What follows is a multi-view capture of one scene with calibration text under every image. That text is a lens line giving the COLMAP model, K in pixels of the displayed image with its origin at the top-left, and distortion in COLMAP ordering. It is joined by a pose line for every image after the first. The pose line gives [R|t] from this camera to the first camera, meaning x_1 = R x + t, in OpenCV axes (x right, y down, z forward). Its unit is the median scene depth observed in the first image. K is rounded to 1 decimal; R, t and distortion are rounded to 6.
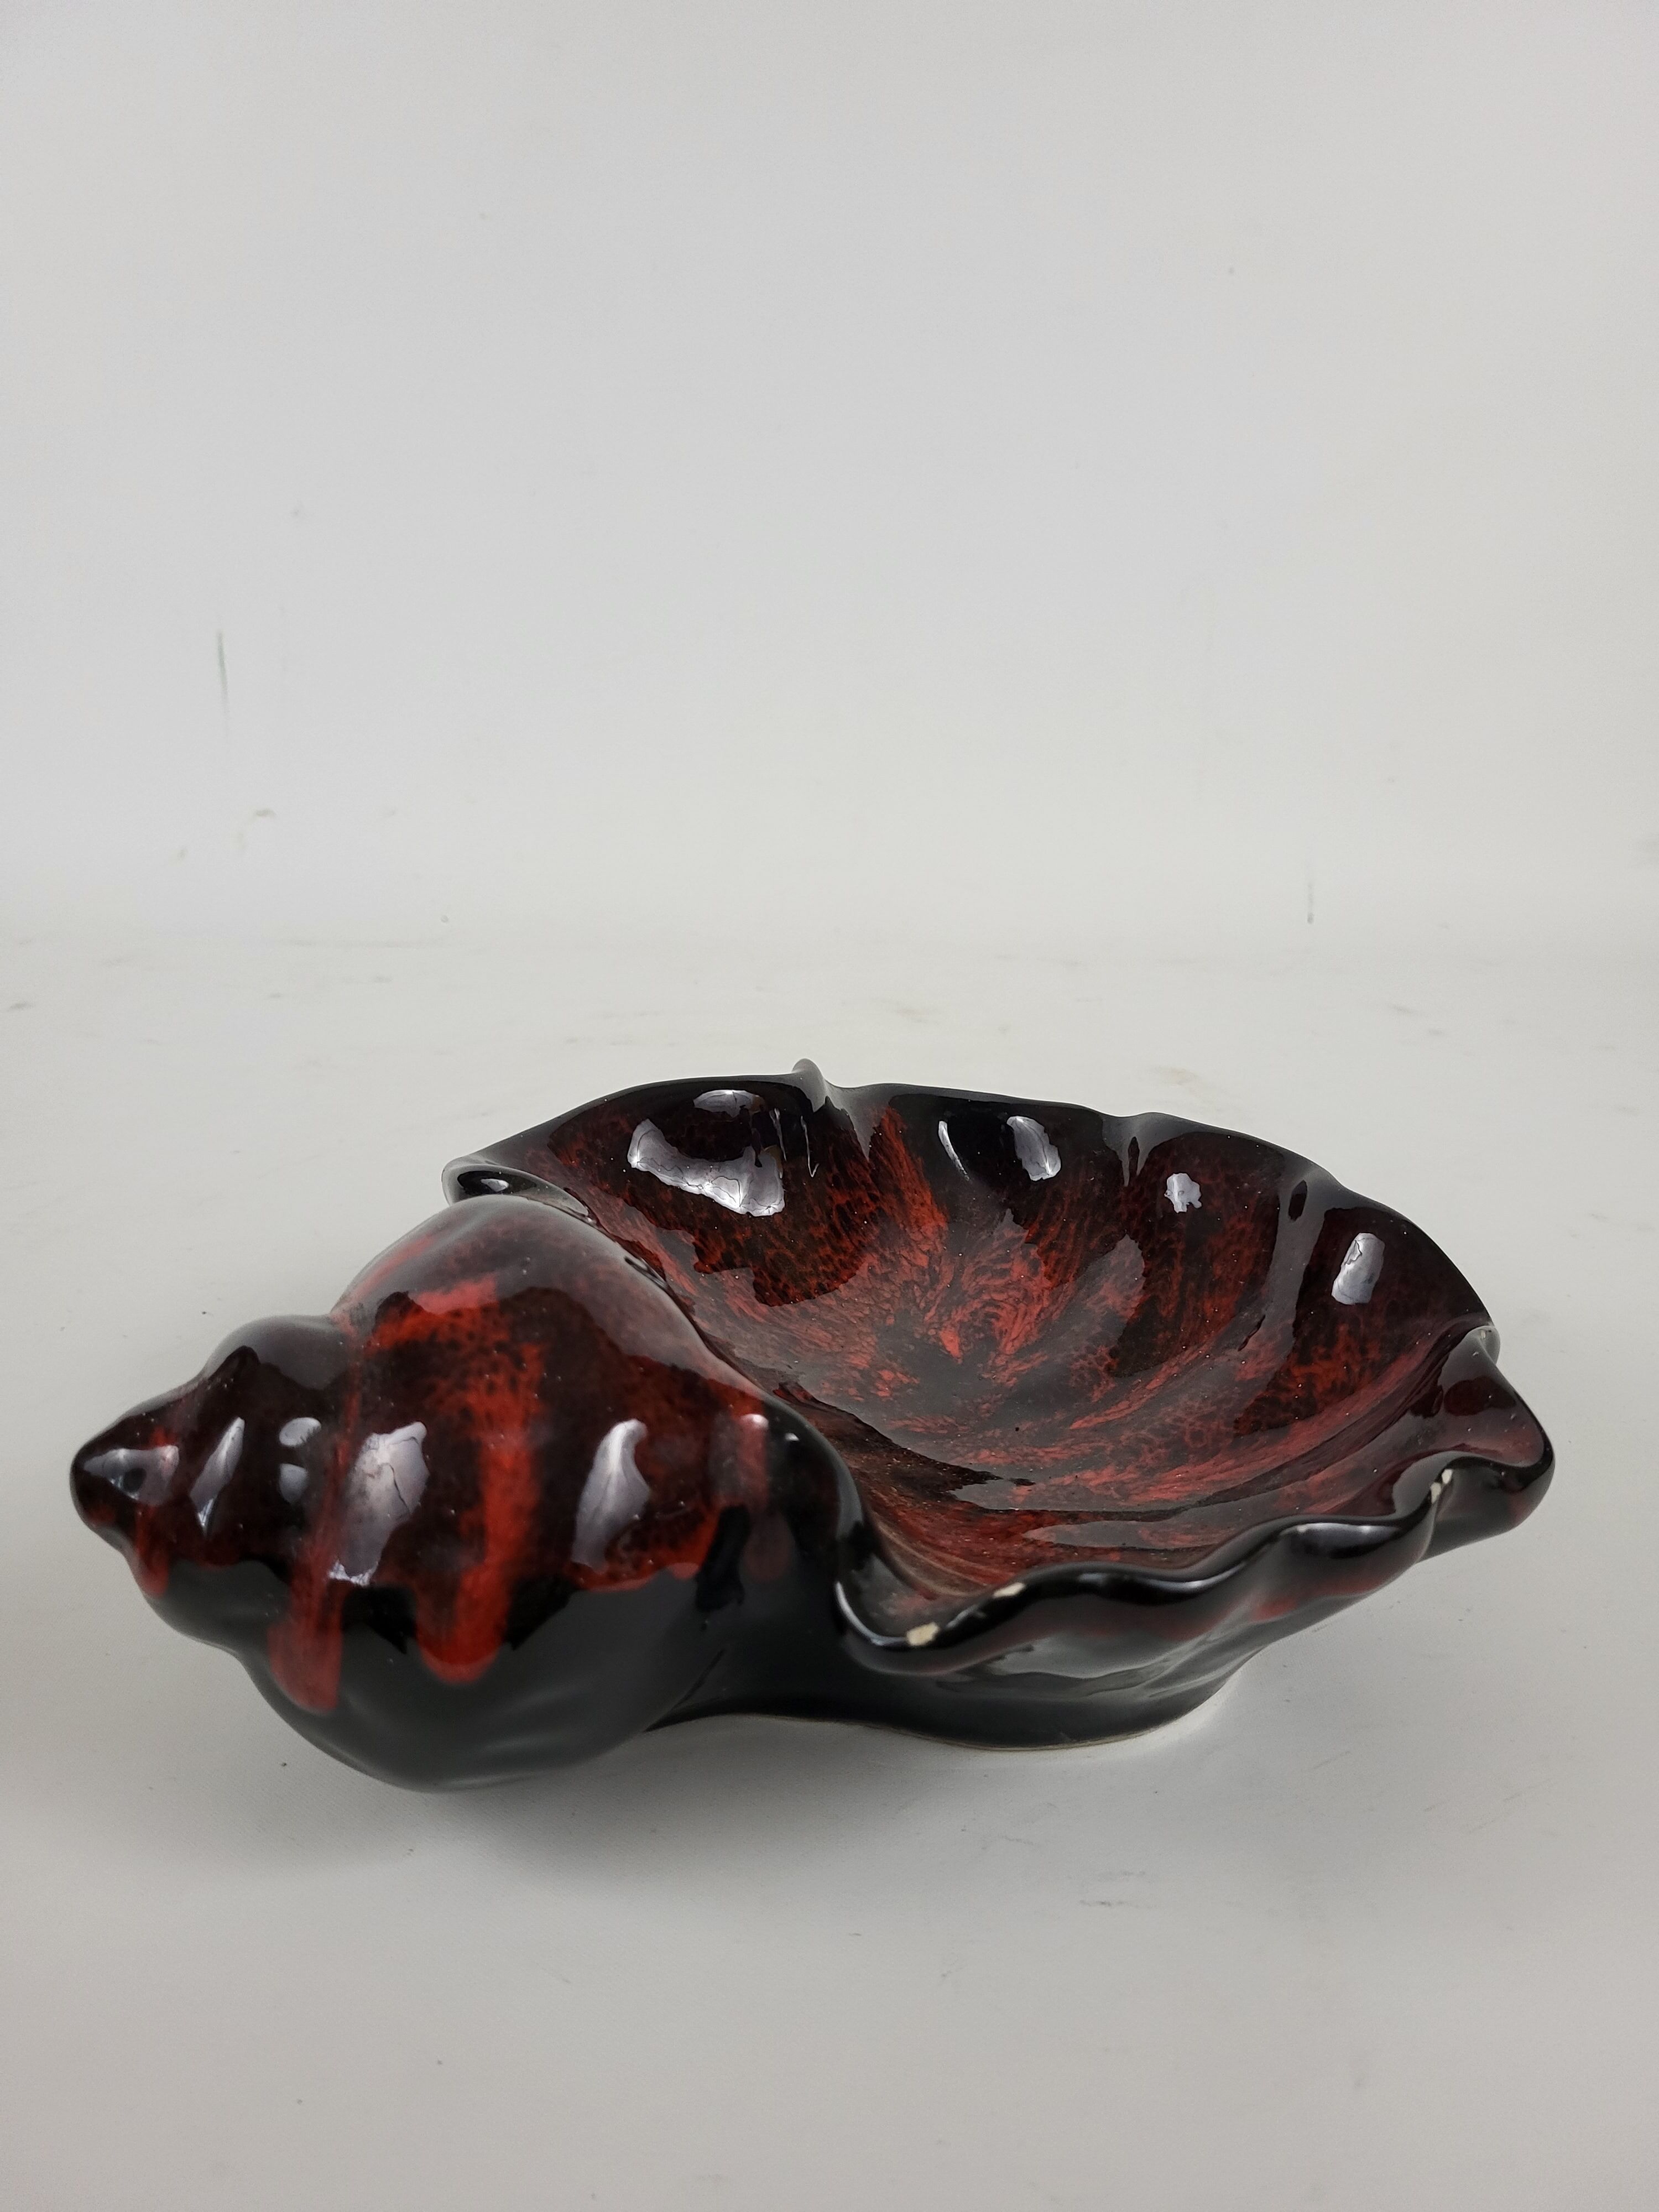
lens RADIAL K [[1703.9, 0, 829.5], [0, 1703.9, 1106.0], [0, 0, 1]] dist [0.003272, 0.000570]
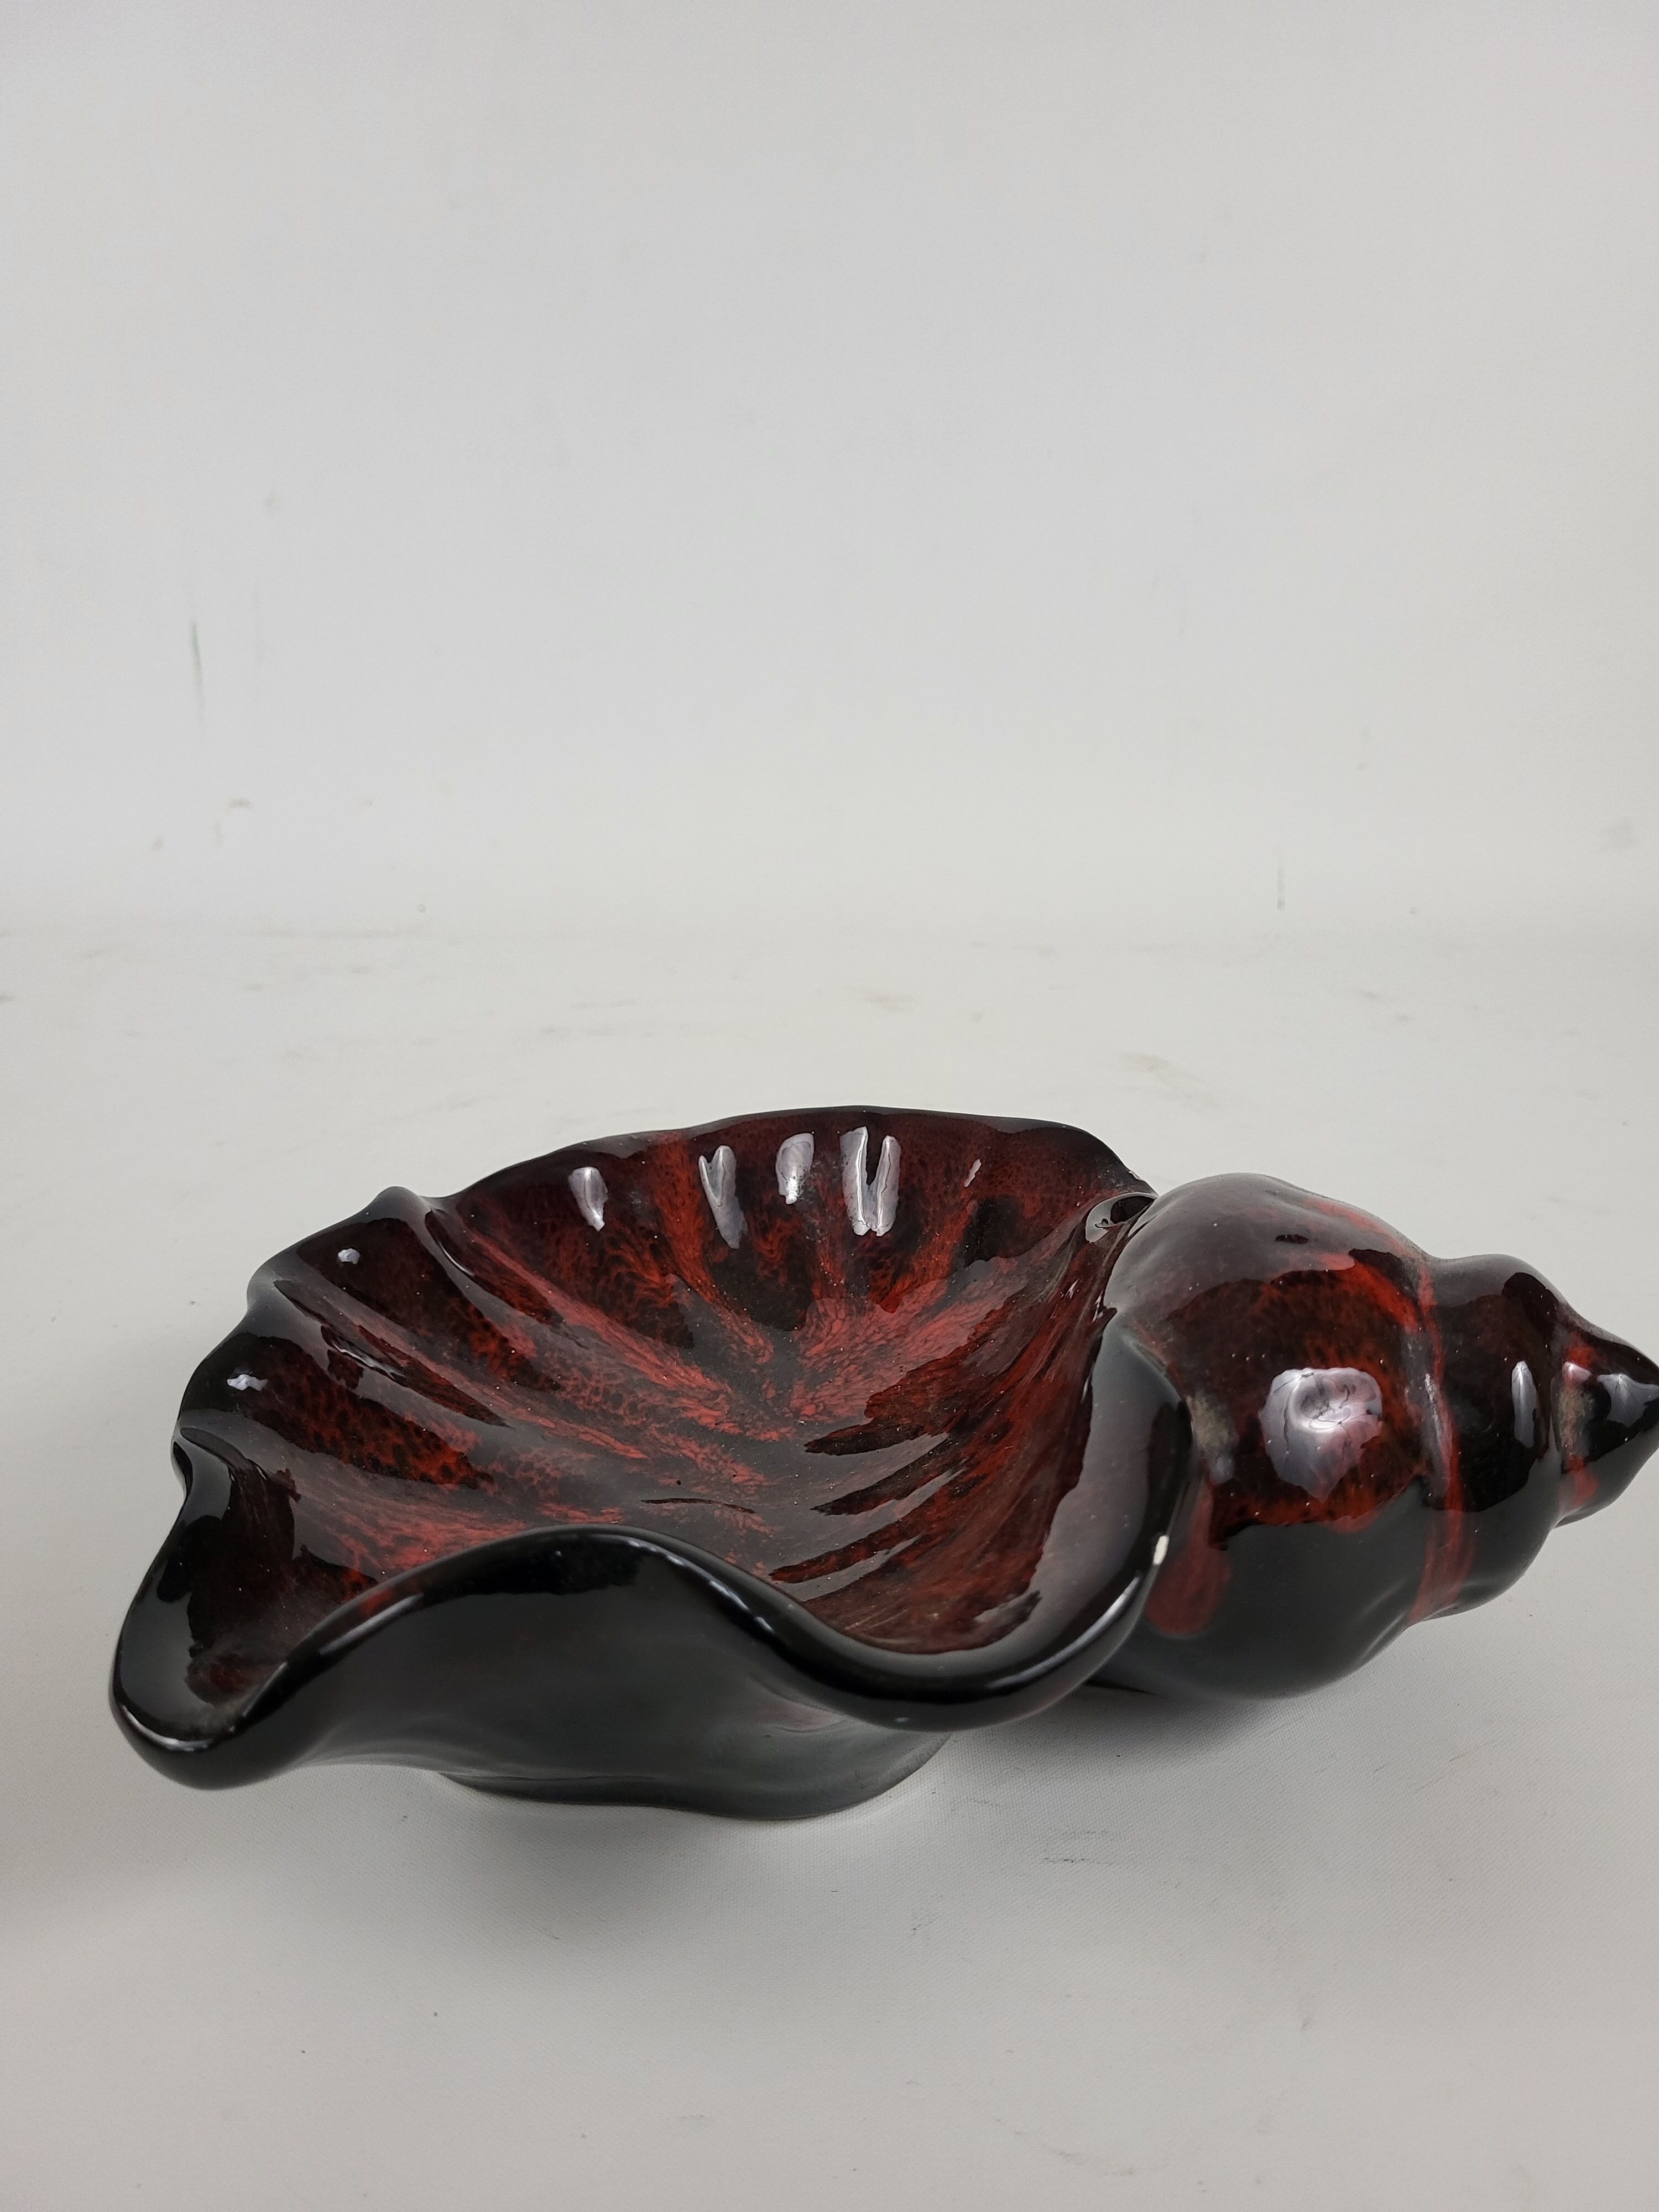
lens RADIAL K [[1758.9, 0, 829.5], [0, 1758.9, 1106.0], [0, 0, 1]] dist [-0.004186, -0.000307]
pose [[-0.728111, -0.255875, 0.635911, -0.491375], [0.224916, 0.787168, 0.574264, -0.491473], [-0.647508, 0.561155, -0.515595, 1.245319]]
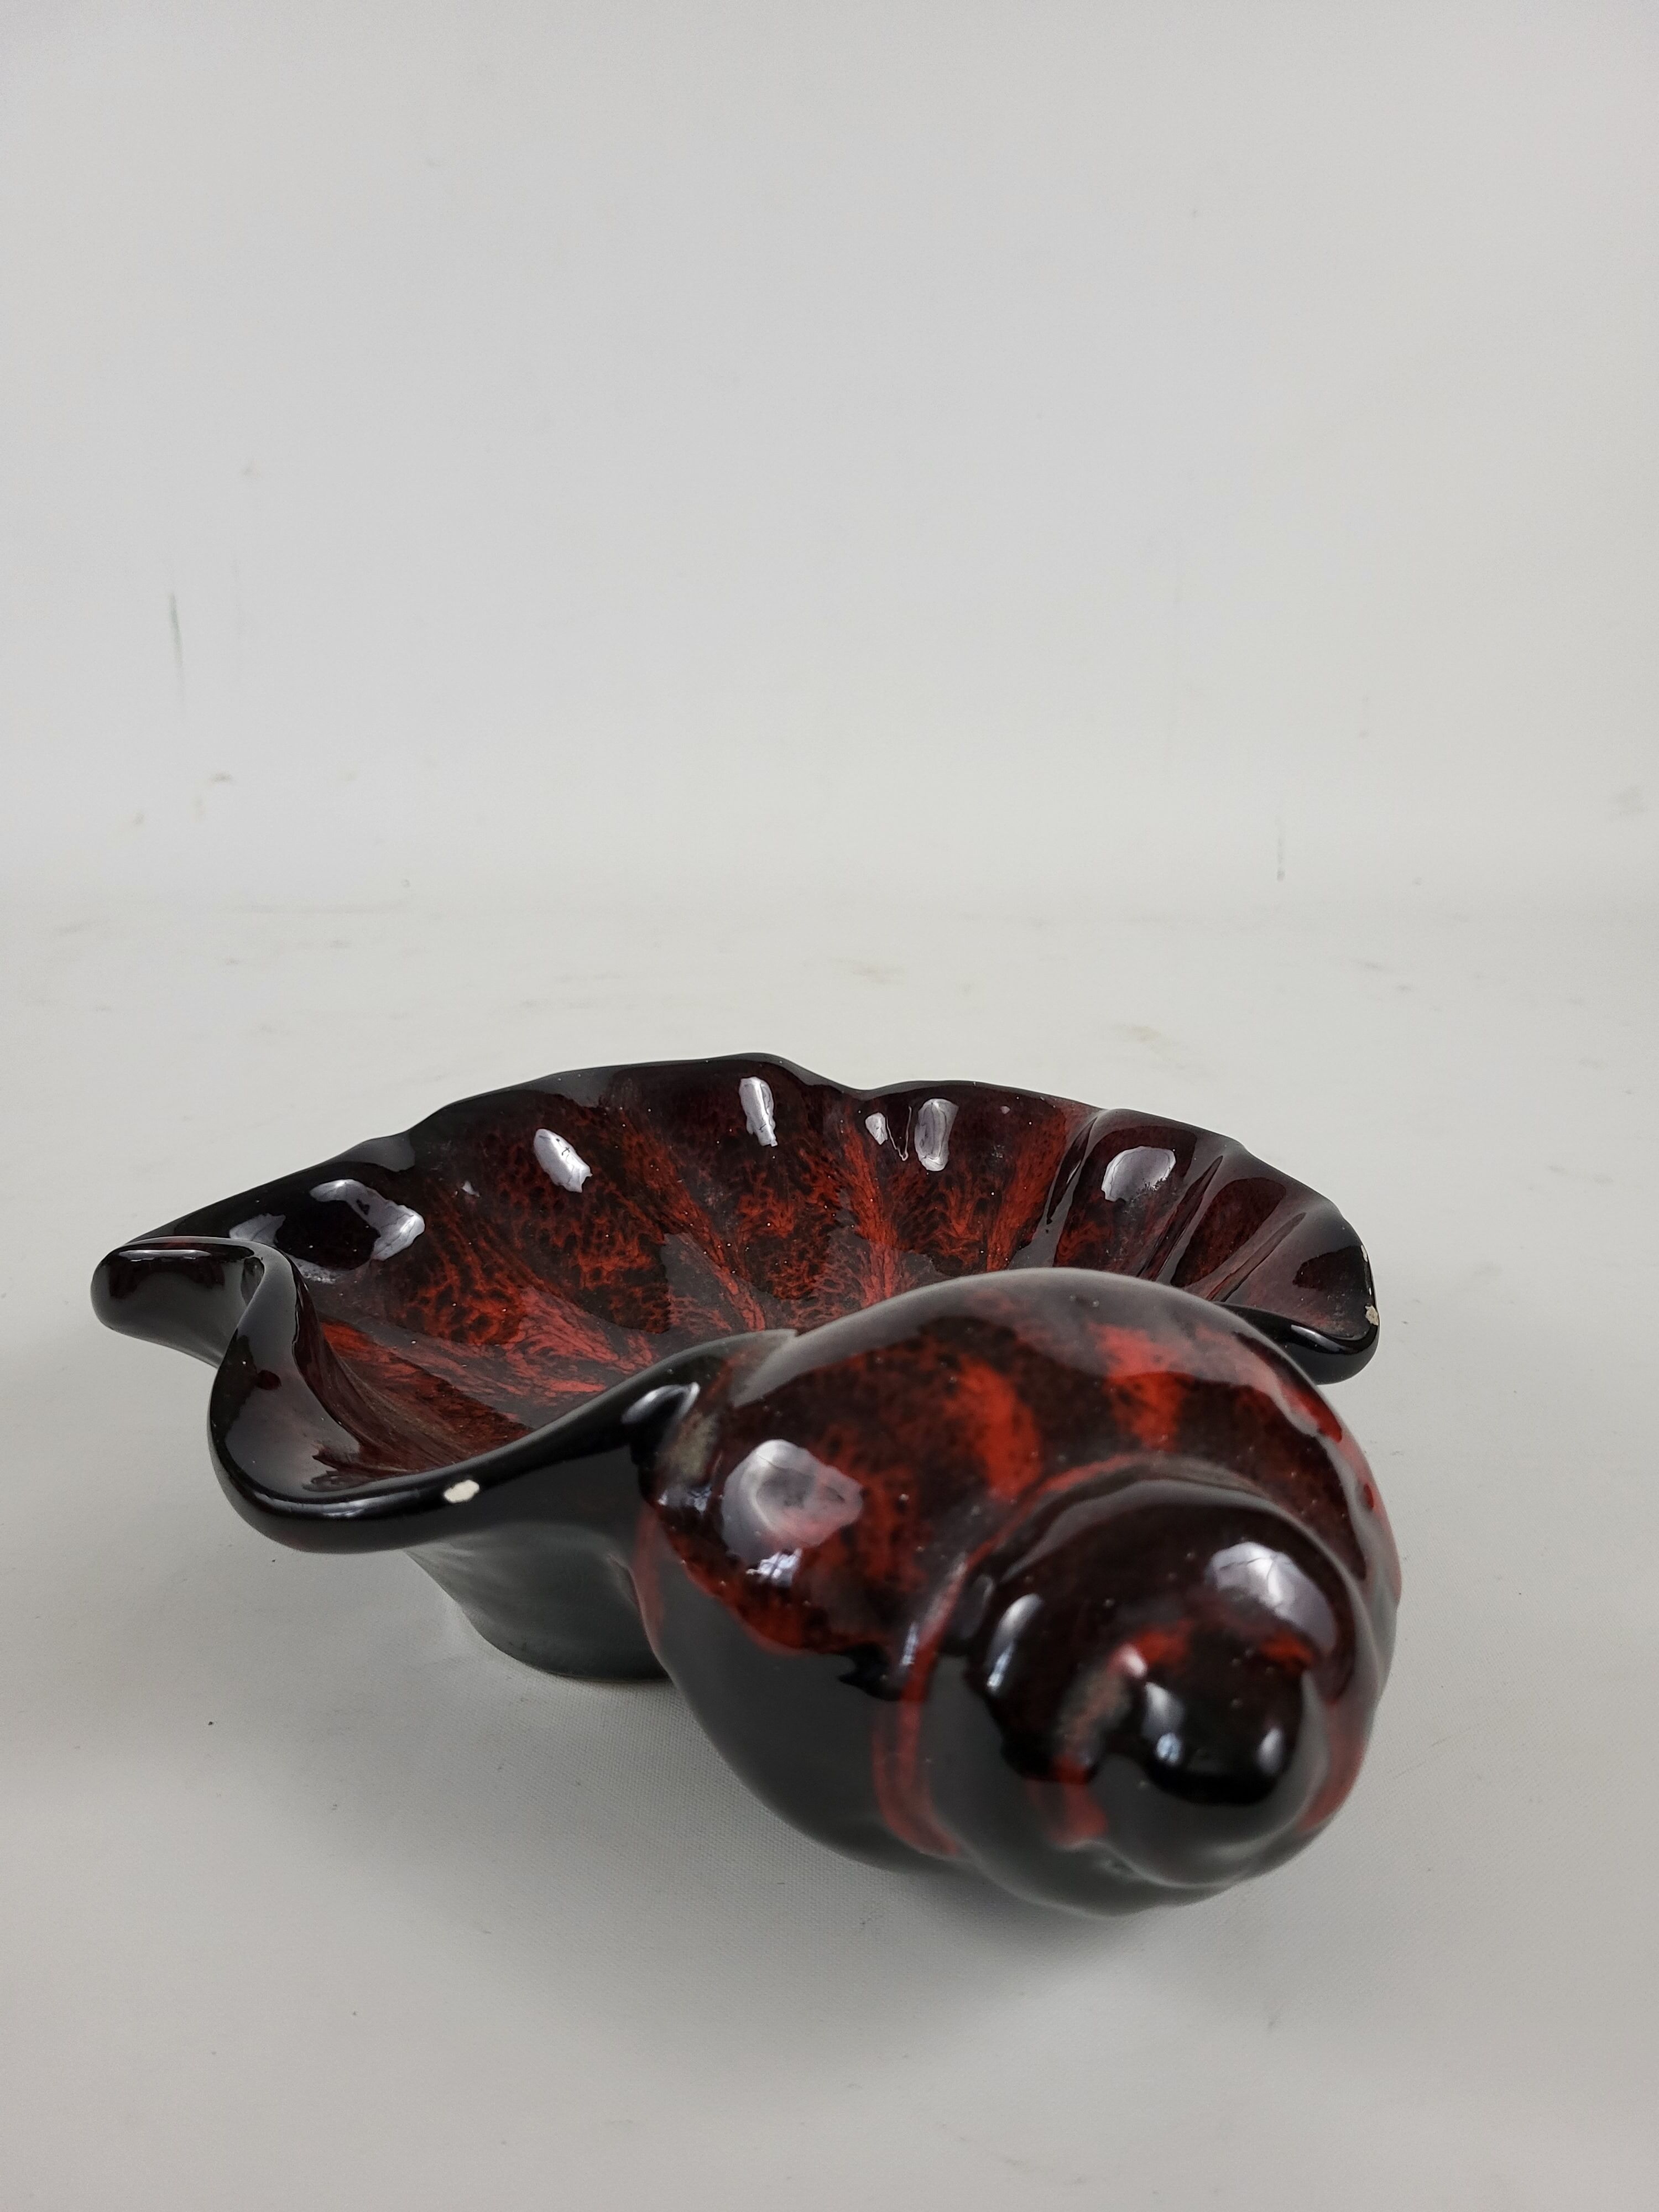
lens RADIAL K [[1758.9, 0, 829.5], [0, 1758.9, 1106.0], [0, 0, 1]] dist [-0.004186, -0.000307]
pose [[0.148378, -0.367857, 0.917968, -0.720105], [0.342729, 0.889844, 0.301189, -0.232112], [-0.927642, 0.269925, 0.258109, 0.602228]]
